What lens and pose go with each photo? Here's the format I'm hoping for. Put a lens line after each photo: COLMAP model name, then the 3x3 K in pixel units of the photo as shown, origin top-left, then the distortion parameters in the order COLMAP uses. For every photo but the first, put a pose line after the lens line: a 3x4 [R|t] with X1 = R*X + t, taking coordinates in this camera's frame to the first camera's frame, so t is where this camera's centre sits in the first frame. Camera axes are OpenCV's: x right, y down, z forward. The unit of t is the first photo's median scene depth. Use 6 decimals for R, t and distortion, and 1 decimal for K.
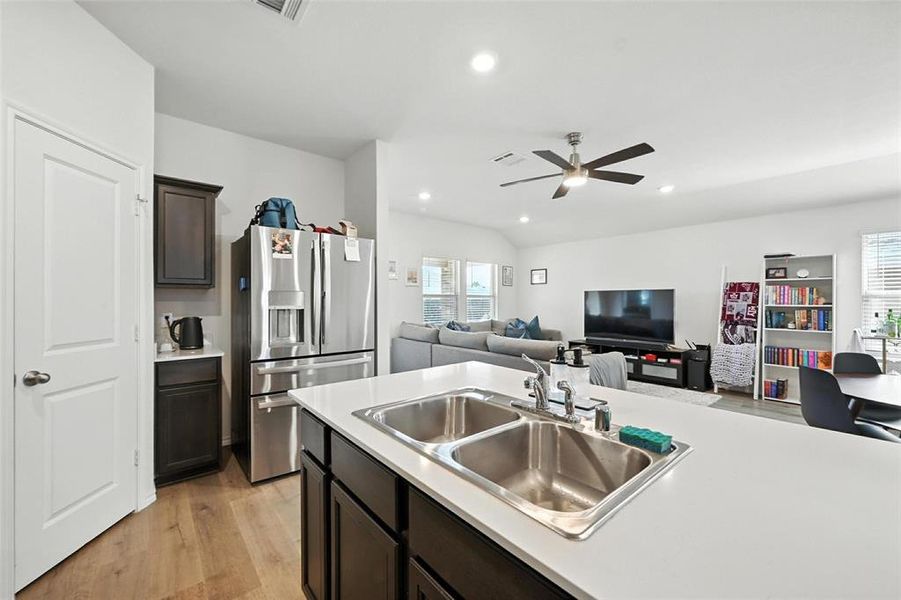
lens RADIAL K [[357.2, 0, 459.5], [0, 357.2, 302.1], [0, 0, 1]] dist [0.000162, 0.000793]
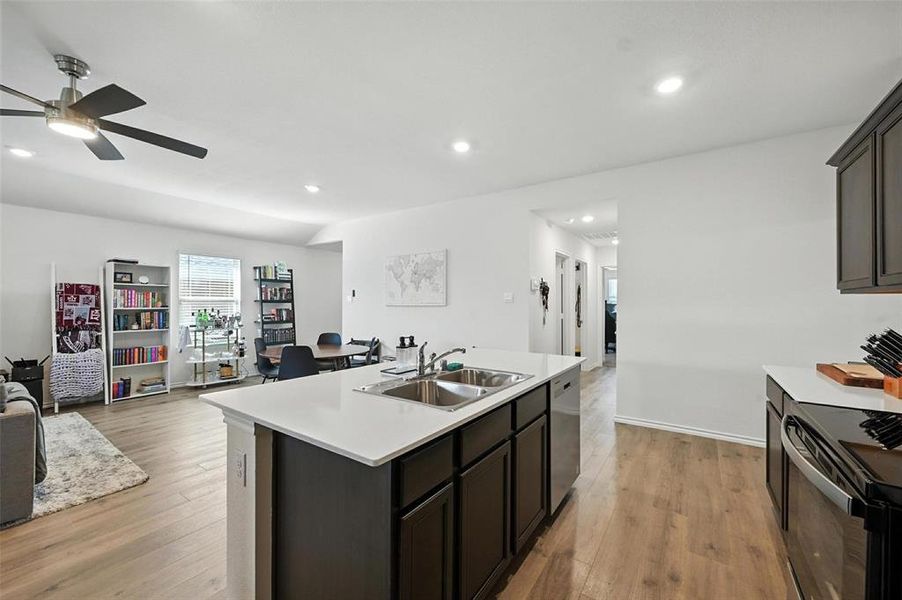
lens RADIAL K [[357.6, 0, 446.9], [0, 357.6, 299.8], [0, 0, 1]] dist [0.000162, 0.000793]
pose [[-0.246243, 0.007965, 0.969175, -0.392102], [0.000572, 0.999967, -0.008073, -0.007816], [-0.969208, -0.001434, -0.246239, 0.370338]]
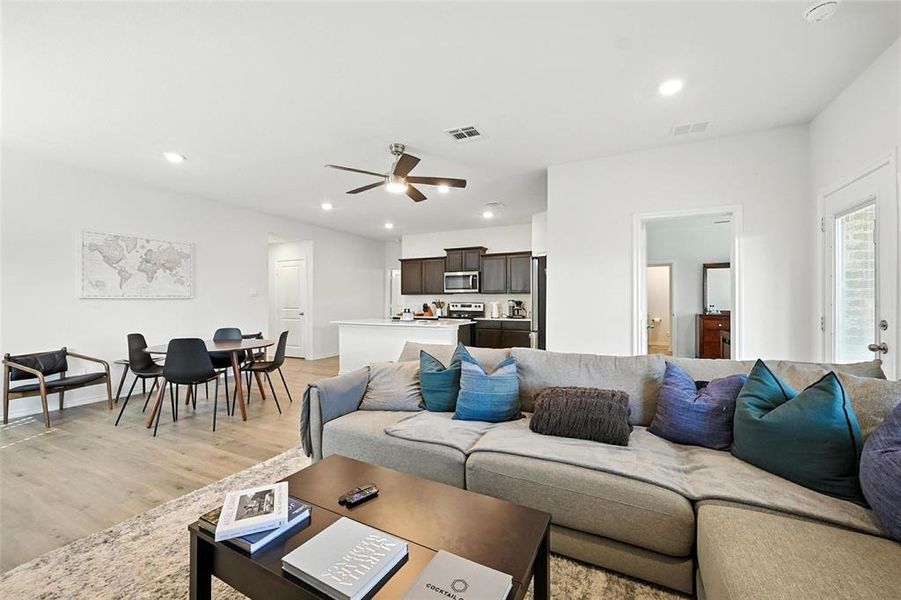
lens RADIAL K [[357.2, 0, 450.4], [0, 357.2, 295.5], [0, 0, 1]] dist [0.000162, 0.000793]
pose [[-0.921618, -0.006813, -0.388038, 0.462589], [-0.004037, 0.999960, -0.007969, -0.001415], [0.388077, -0.005778, -0.921609, 1.600443]]
